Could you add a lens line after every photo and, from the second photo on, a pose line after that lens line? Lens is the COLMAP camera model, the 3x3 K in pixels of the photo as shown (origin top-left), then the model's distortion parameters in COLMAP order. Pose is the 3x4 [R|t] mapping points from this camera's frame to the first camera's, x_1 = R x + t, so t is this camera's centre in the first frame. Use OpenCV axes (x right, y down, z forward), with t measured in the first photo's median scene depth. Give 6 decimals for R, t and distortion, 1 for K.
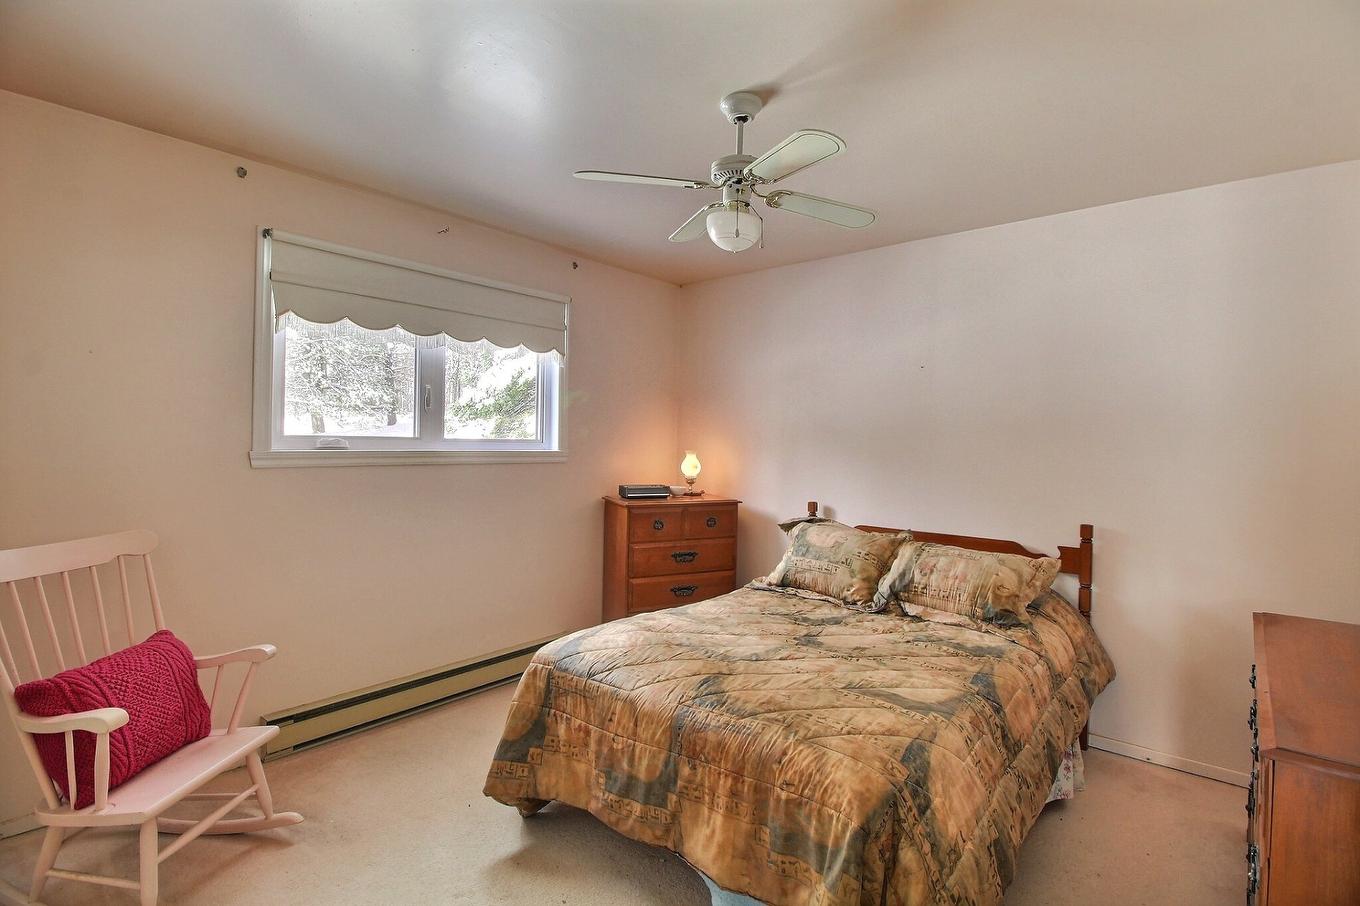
lens RADIAL K [[660.5, 0, 668.9], [0, 660.5, 446.9], [0, 0, 1]] dist [-0.001424, -0.000193]
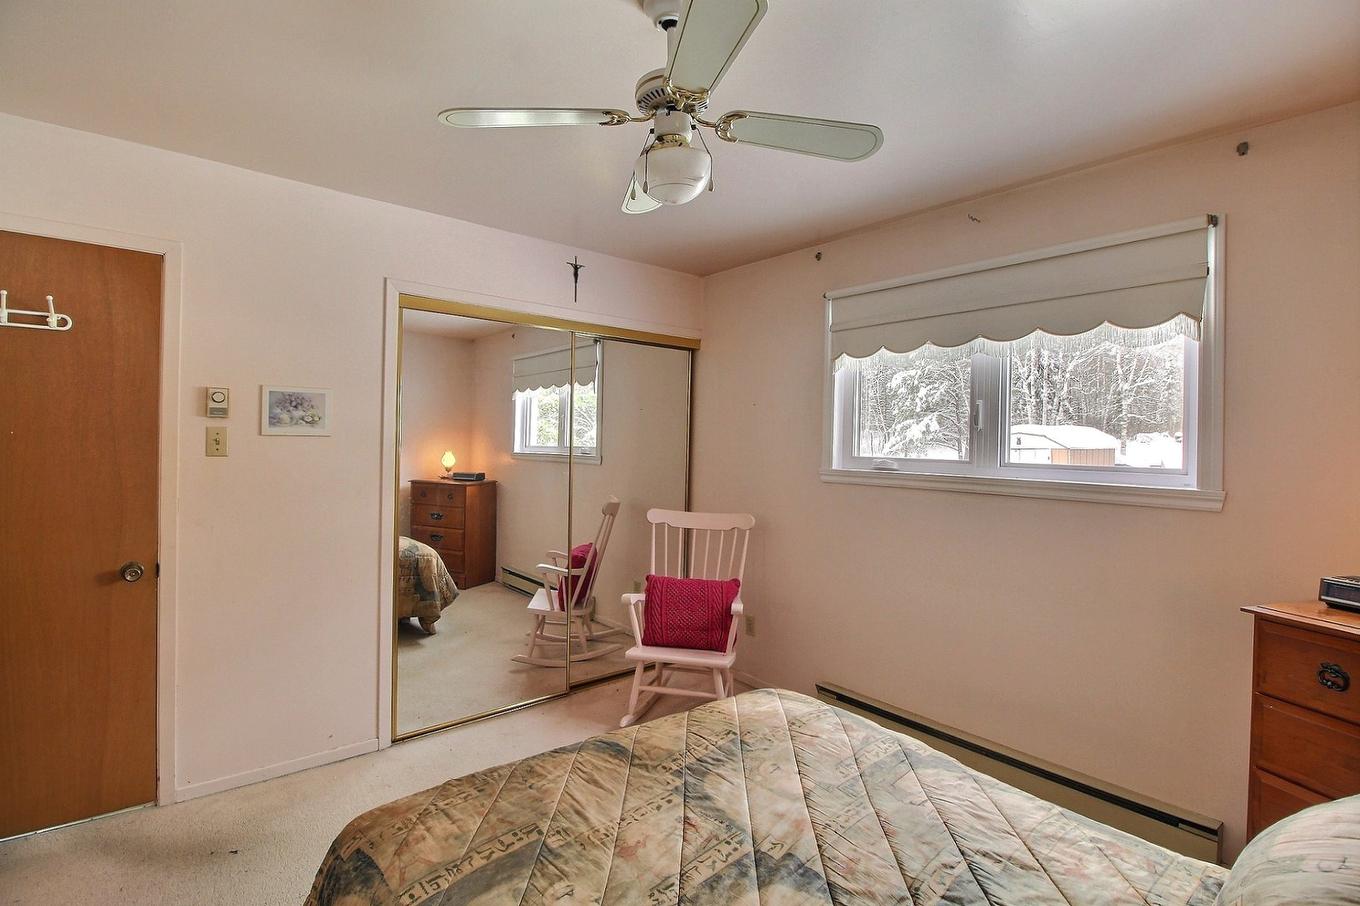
lens RADIAL K [[660.5, 0, 668.9], [0, 660.5, 446.9], [0, 0, 1]] dist [-0.001424, -0.000193]
pose [[-0.197996, -0.014625, -0.980094, 0.658018], [-0.031640, 0.999463, -0.008523, -0.014806], [0.979692, 0.029323, -0.198353, 0.926915]]
